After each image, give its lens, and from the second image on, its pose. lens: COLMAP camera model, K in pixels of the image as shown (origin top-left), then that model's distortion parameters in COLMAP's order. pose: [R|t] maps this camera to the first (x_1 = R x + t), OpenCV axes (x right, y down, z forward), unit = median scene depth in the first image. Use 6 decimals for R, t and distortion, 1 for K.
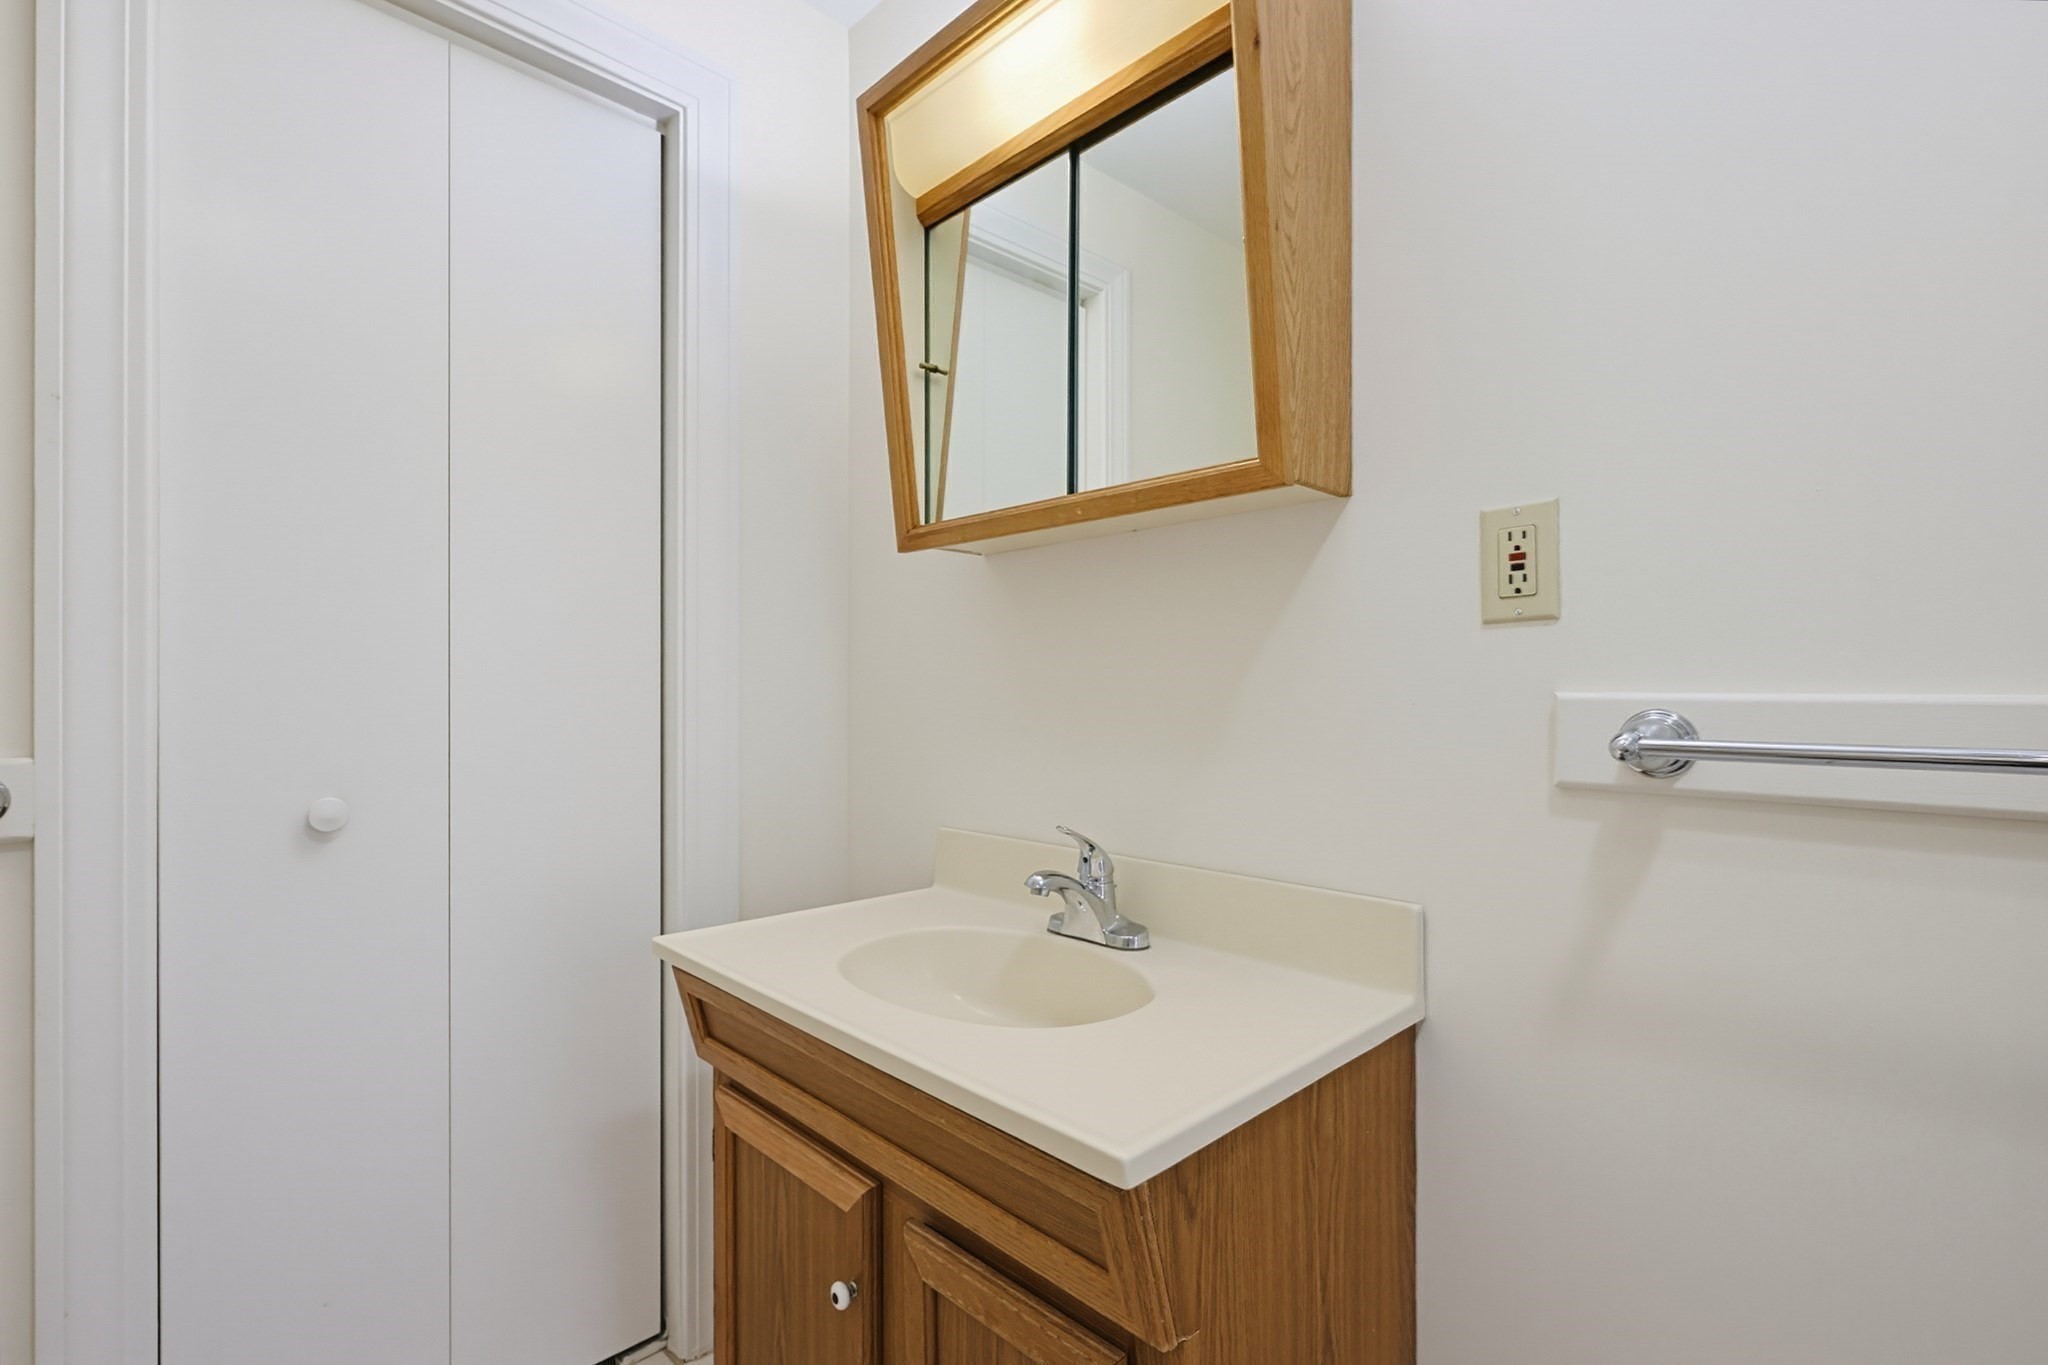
lens RADIAL K [[927.1, 0, 978.3], [0, 927.1, 692.3], [0, 0, 1]] dist [0.027180, -0.000188]
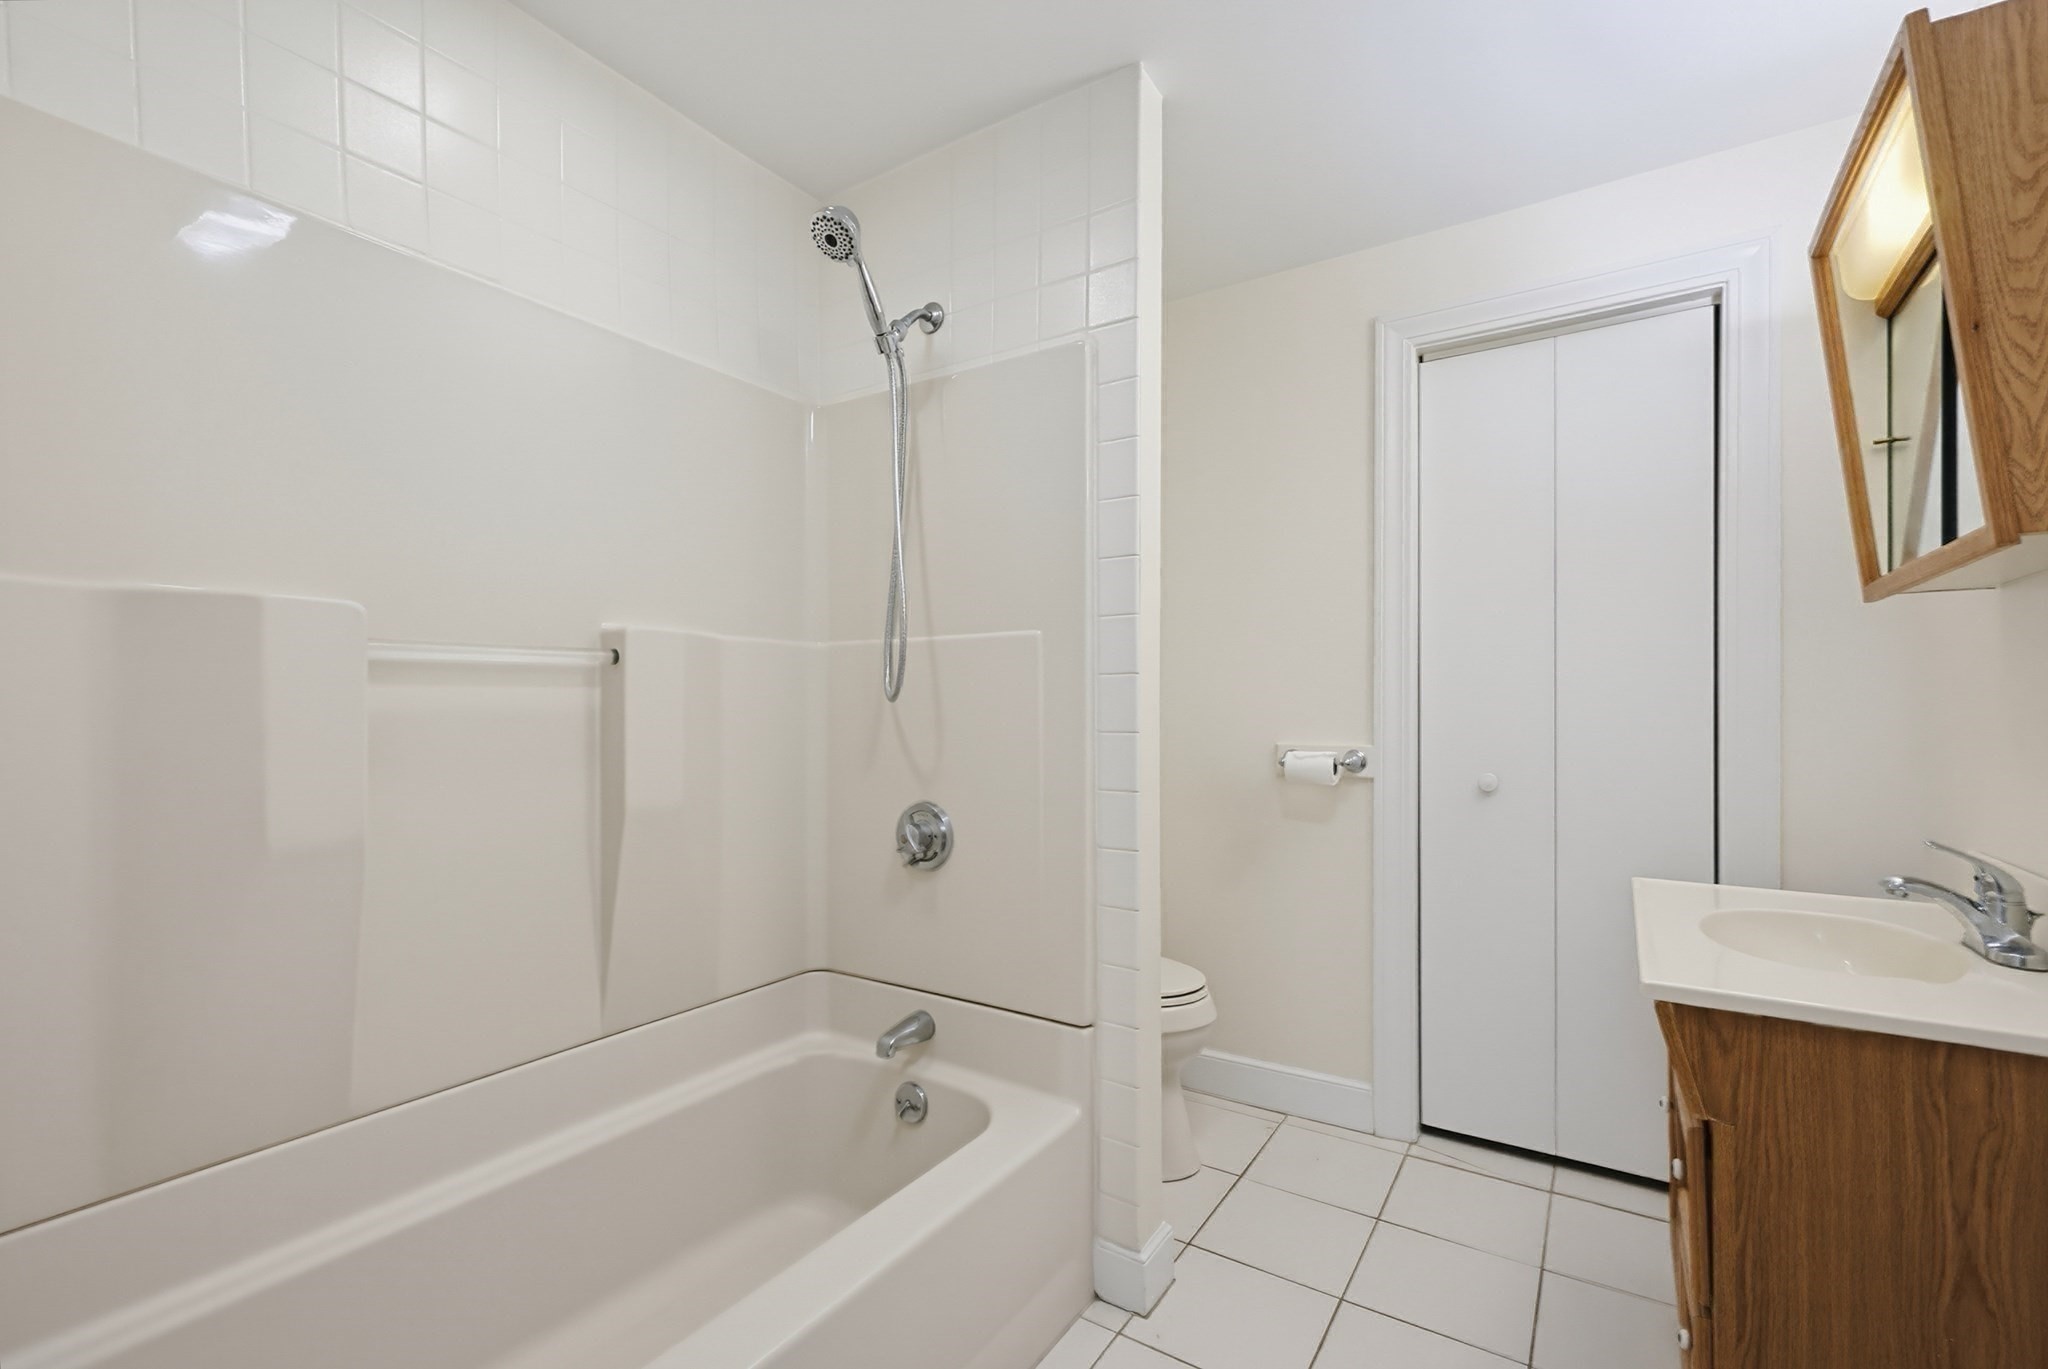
lens RADIAL K [[873.1, 0, 1020.6], [0, 873.1, 683.7], [0, 0, 1]] dist [-0.000554, -0.000052]
pose [[0.174504, -0.038726, -0.983895, 0.940804], [0.004975, 0.999248, -0.038448, -0.013004], [0.984644, 0.001814, 0.174565, -0.283992]]
